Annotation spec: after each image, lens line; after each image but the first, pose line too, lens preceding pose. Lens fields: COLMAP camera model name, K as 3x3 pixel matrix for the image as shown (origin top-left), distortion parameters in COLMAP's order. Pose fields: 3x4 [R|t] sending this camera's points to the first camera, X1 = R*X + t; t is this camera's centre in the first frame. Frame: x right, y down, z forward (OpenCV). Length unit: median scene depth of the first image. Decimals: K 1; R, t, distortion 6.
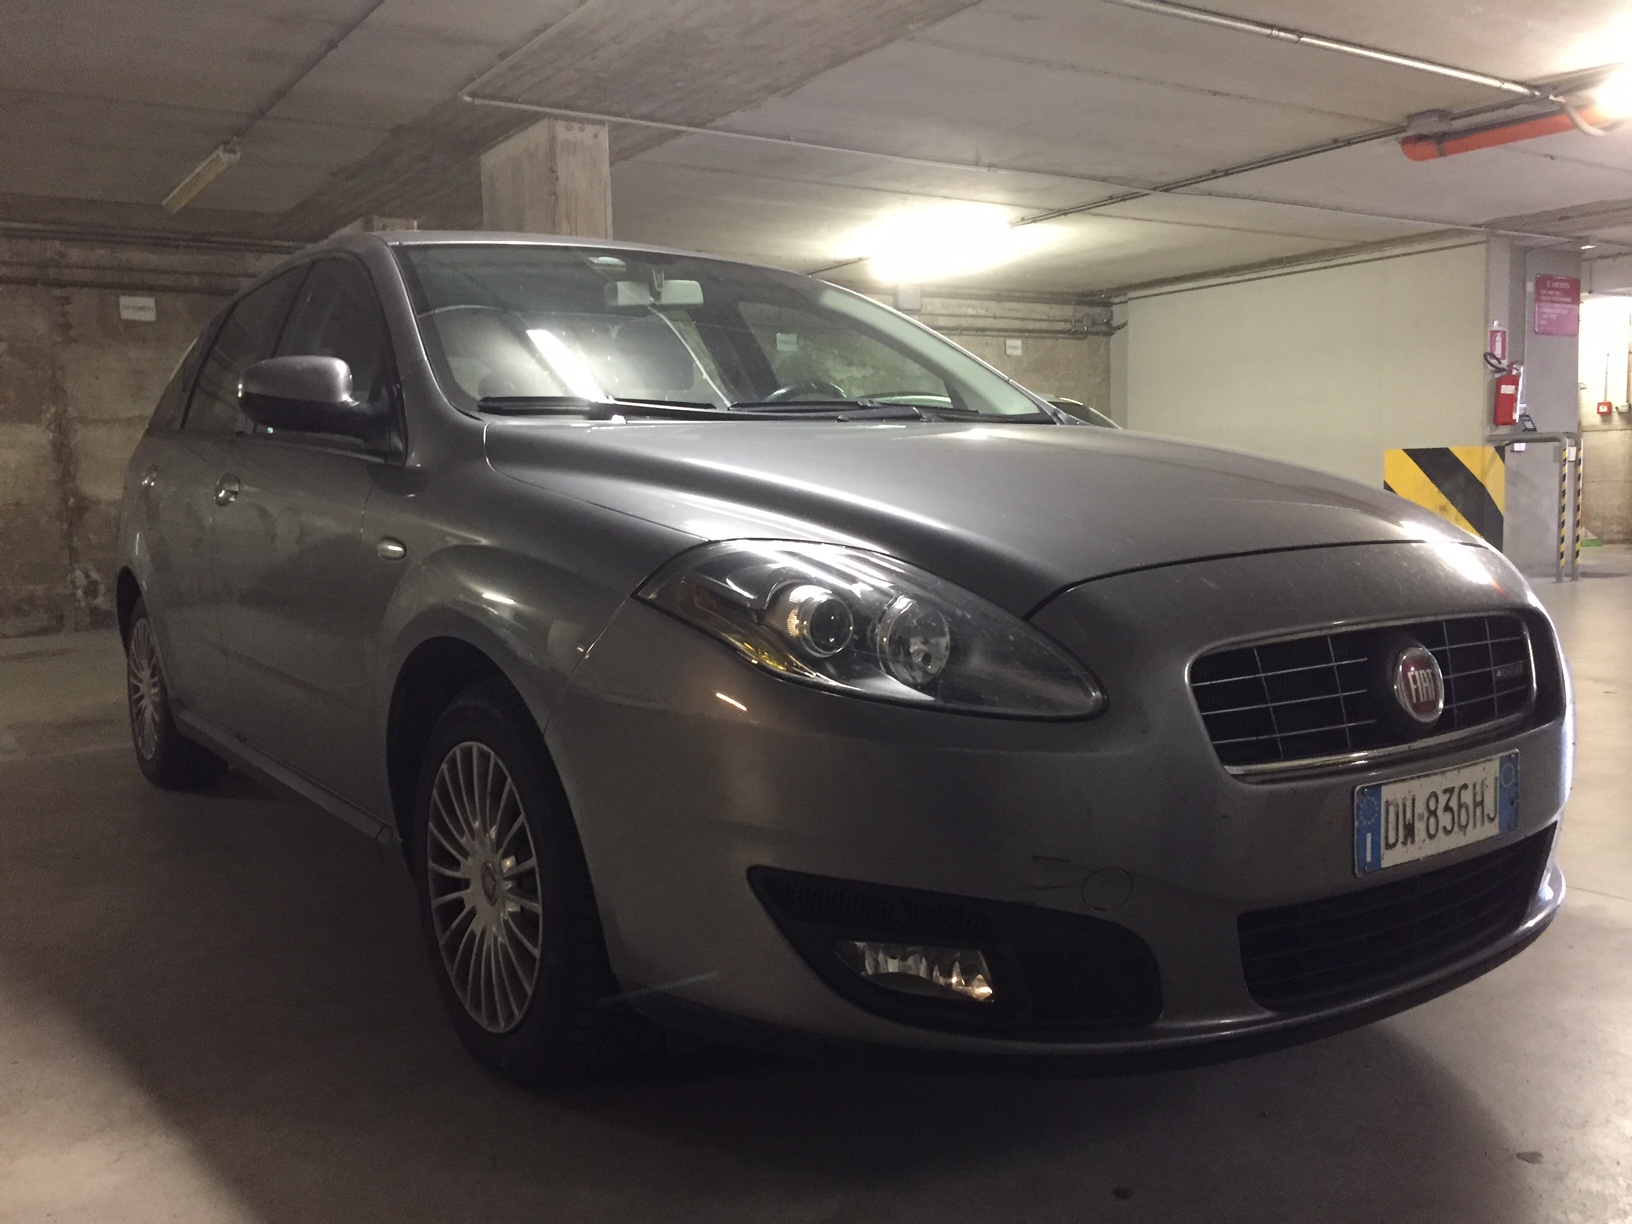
lens RADIAL K [[1398.9, 0, 809.3], [0, 1398.9, 608.2], [0, 0, 1]] dist [-0.008511, -0.001704]
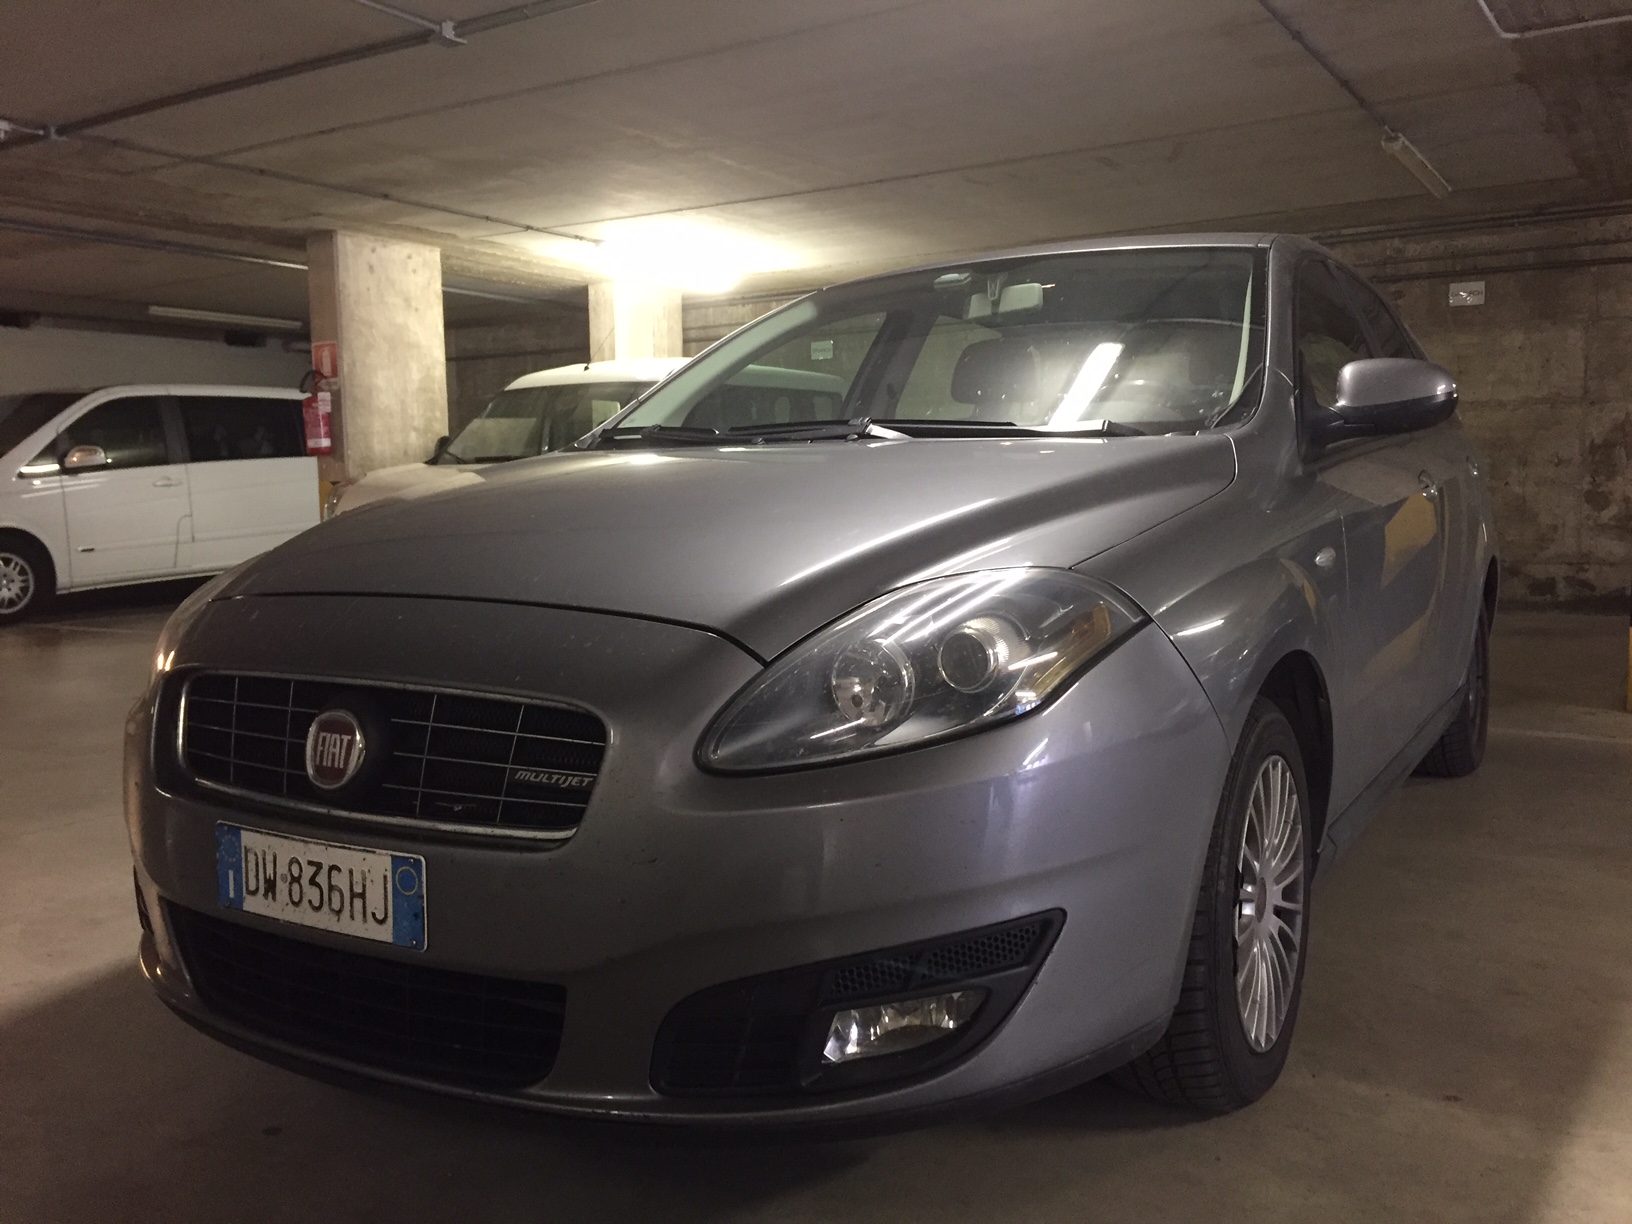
lens RADIAL K [[1398.9, 0, 811.5], [0, 1398.9, 616.6], [0, 0, 1]] dist [-0.008511, -0.001704]
pose [[0.415922, 0.097337, -0.904176, 1.406915], [-0.074063, 0.994578, 0.073000, -0.125218], [0.906379, 0.036603, 0.420876, 0.890448]]
